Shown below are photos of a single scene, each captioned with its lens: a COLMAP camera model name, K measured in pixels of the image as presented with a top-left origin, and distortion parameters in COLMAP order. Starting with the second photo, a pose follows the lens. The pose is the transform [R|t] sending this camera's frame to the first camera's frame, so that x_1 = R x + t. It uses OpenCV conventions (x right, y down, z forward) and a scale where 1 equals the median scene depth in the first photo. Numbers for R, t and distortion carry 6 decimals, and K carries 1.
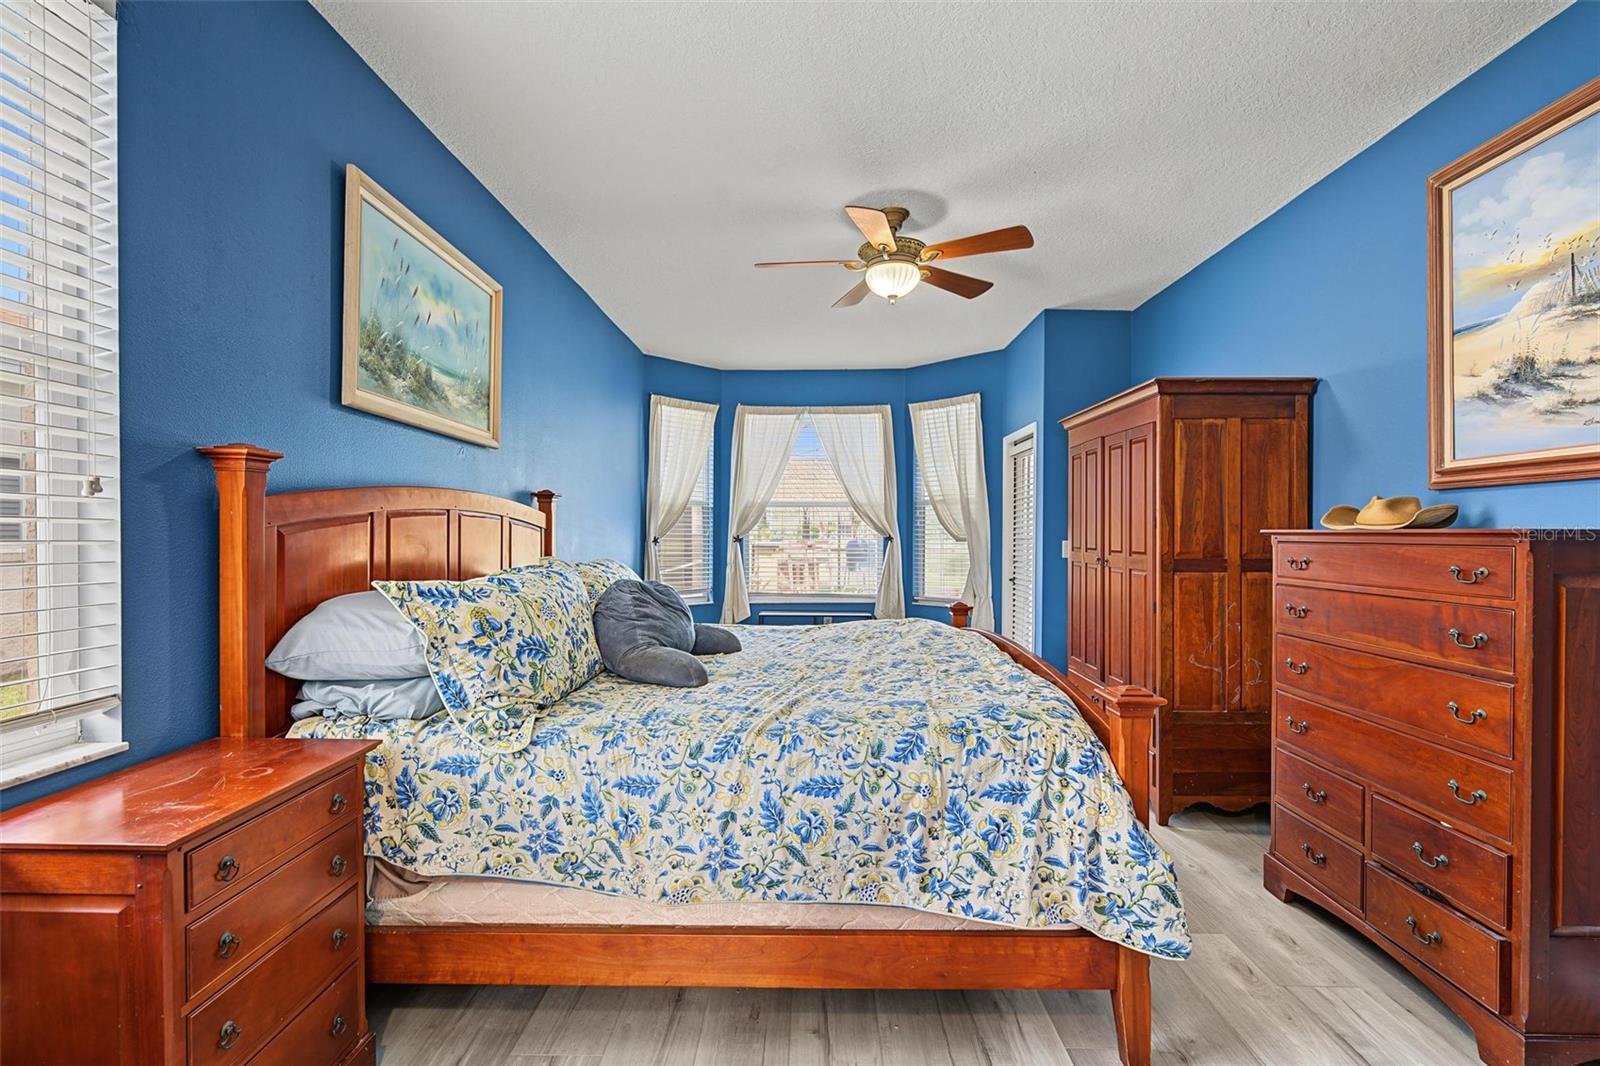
lens RADIAL K [[725.5, 0, 798.5], [0, 725.5, 537.7], [0, 0, 1]] dist [0.001540, 0.000675]
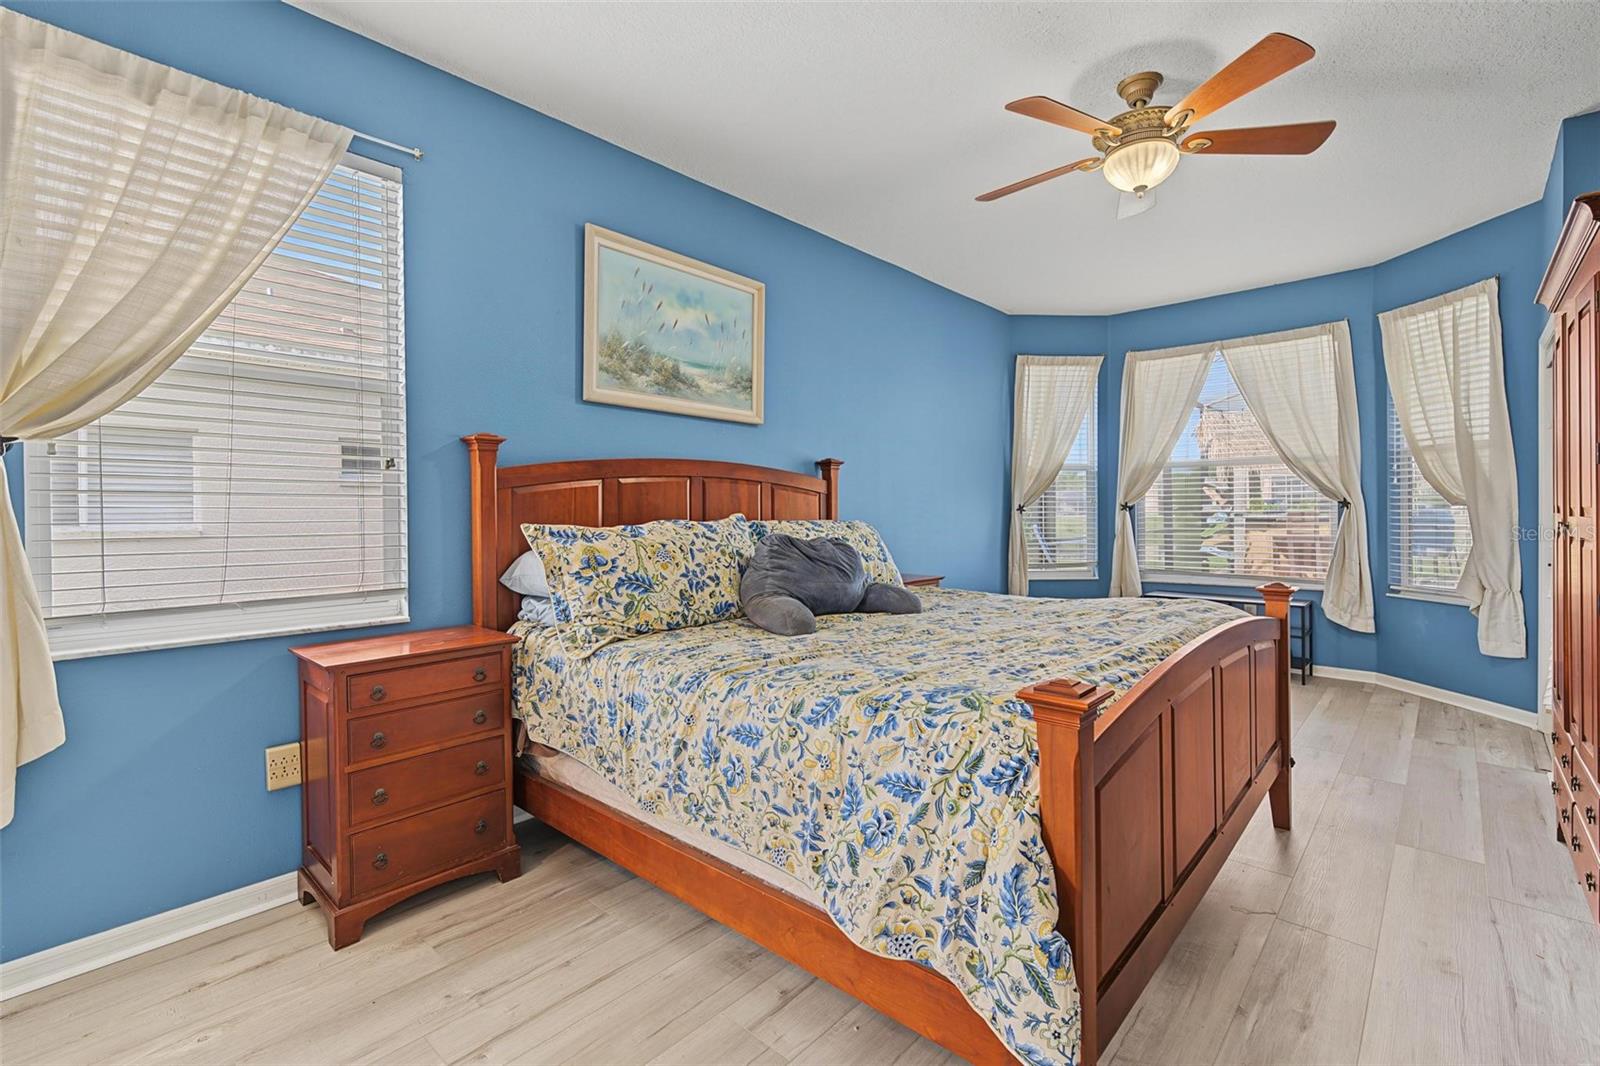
lens RADIAL K [[725.5, 0, 792.6], [0, 725.5, 517.8], [0, 0, 1]] dist [0.001540, 0.000675]
pose [[0.742824, -0.001322, -0.669485, 0.719406], [0.002534, 0.999996, 0.000837, 0.047327], [0.669482, -0.002318, 0.742825, 0.303727]]
